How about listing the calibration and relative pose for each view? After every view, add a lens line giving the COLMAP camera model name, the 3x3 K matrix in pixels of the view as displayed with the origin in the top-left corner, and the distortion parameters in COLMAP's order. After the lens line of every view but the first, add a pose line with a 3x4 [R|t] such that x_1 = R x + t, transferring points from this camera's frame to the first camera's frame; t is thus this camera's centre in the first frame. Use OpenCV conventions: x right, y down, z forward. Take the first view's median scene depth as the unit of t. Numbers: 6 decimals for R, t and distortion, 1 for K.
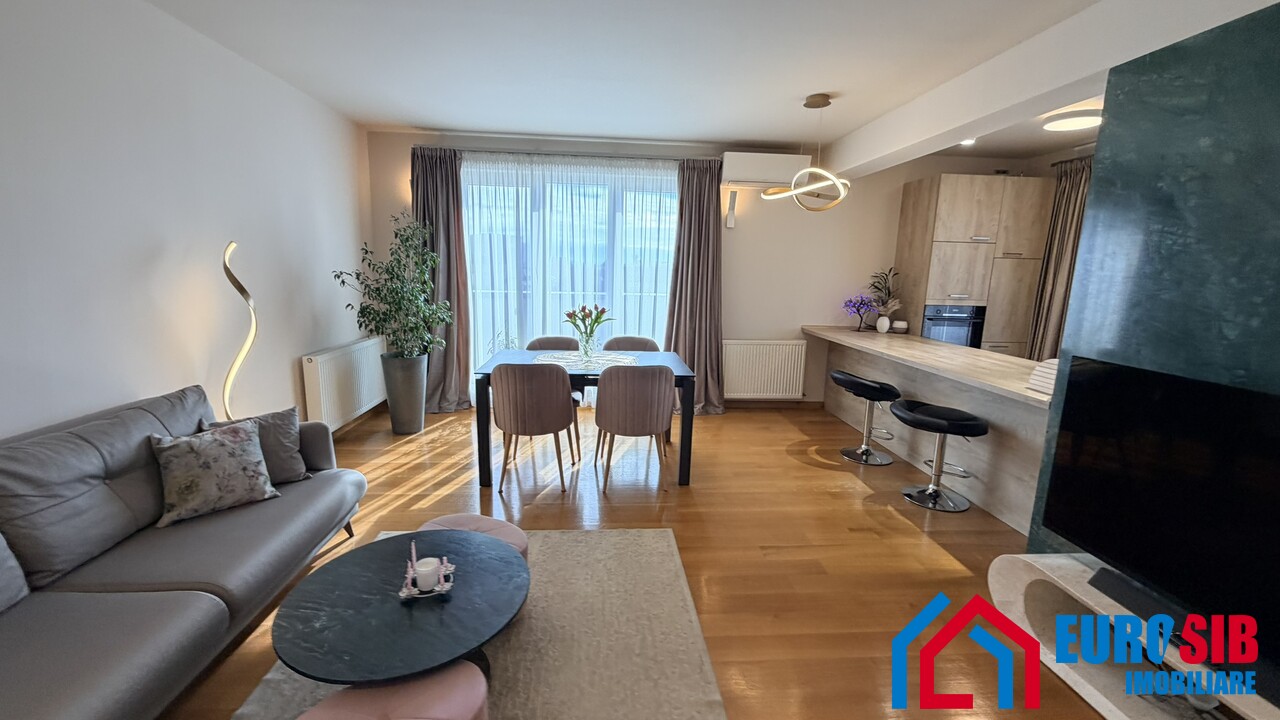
lens RADIAL K [[510.5, 0, 641.4], [0, 510.5, 359.9], [0, 0, 1]] dist [0.000709, -0.000090]
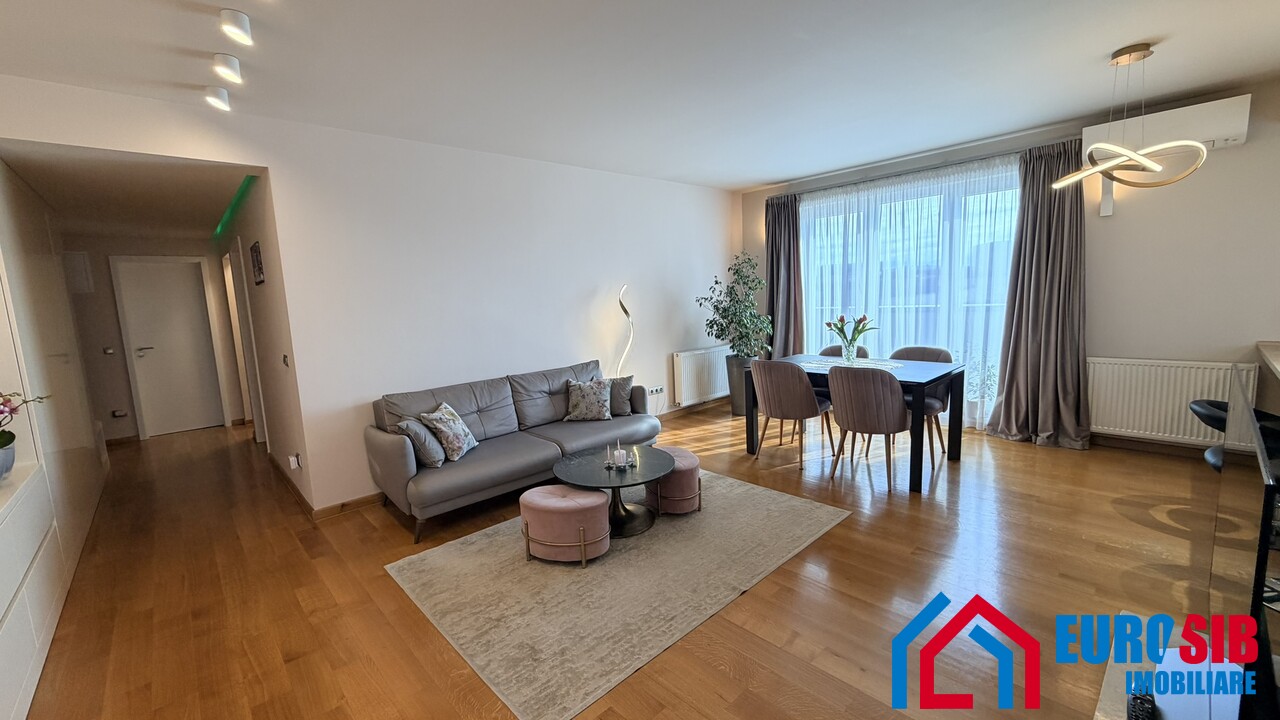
lens RADIAL K [[510.5, 0, 635.9], [0, 510.5, 357.8], [0, 0, 1]] dist [0.000709, -0.000090]
pose [[0.626832, 0.042154, -0.778013, 0.475889], [-0.073750, 0.997262, -0.005386, 0.025834], [0.775656, 0.060755, 0.628225, -0.072072]]
